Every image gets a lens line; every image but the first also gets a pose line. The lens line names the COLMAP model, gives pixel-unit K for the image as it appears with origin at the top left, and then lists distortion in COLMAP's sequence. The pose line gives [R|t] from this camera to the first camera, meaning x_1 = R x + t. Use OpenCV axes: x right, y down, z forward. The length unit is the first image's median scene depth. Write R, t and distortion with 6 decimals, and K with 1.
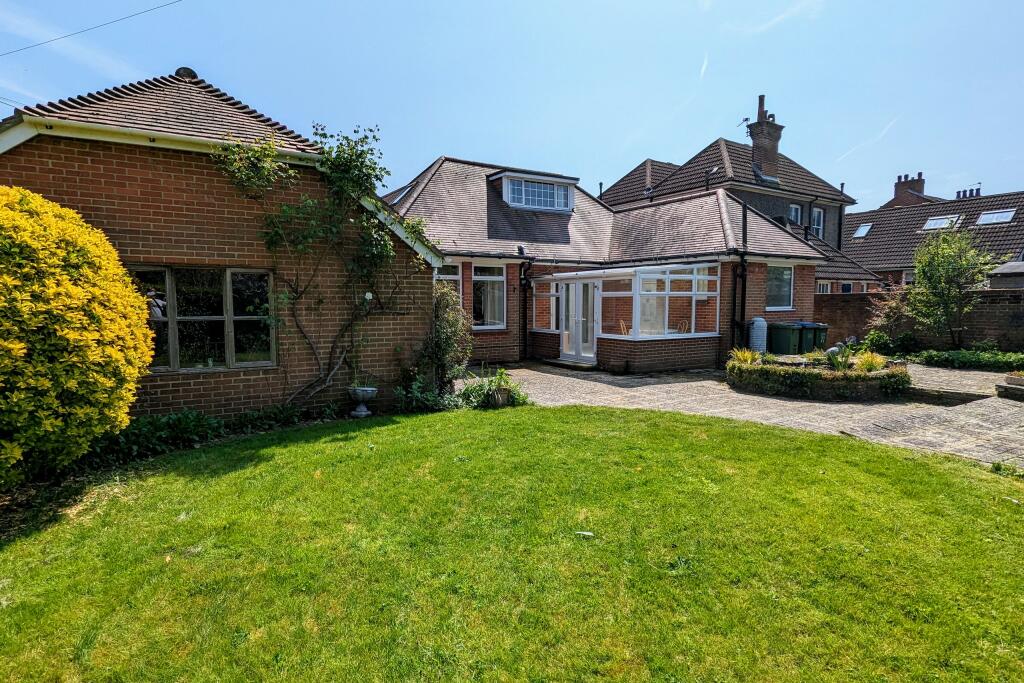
lens RADIAL K [[552.6, 0, 512.0], [0, 552.6, 341.5], [0, 0, 1]] dist [0.000438, 0.000108]
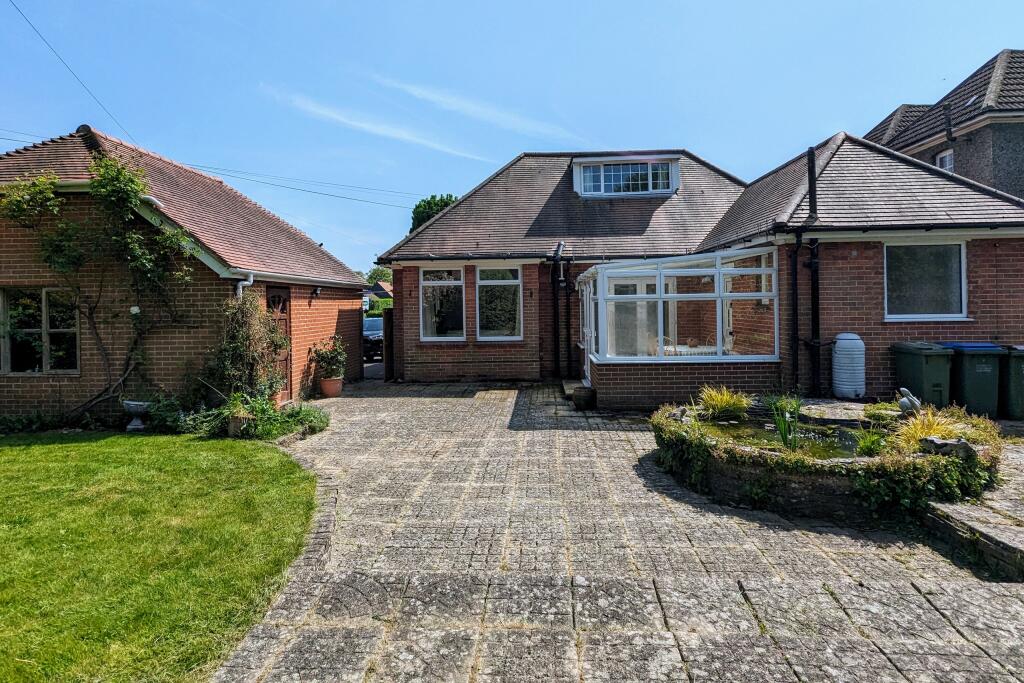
lens RADIAL K [[550.7, 0, 512.1], [0, 550.7, 298.8], [0, 0, 1]] dist [0.000949, 0.000147]
pose [[0.824421, -0.016848, -0.565726, 0.487381], [-0.028738, 0.997021, -0.071573, -0.028092], [0.565247, 0.075264, 0.821481, 0.310262]]
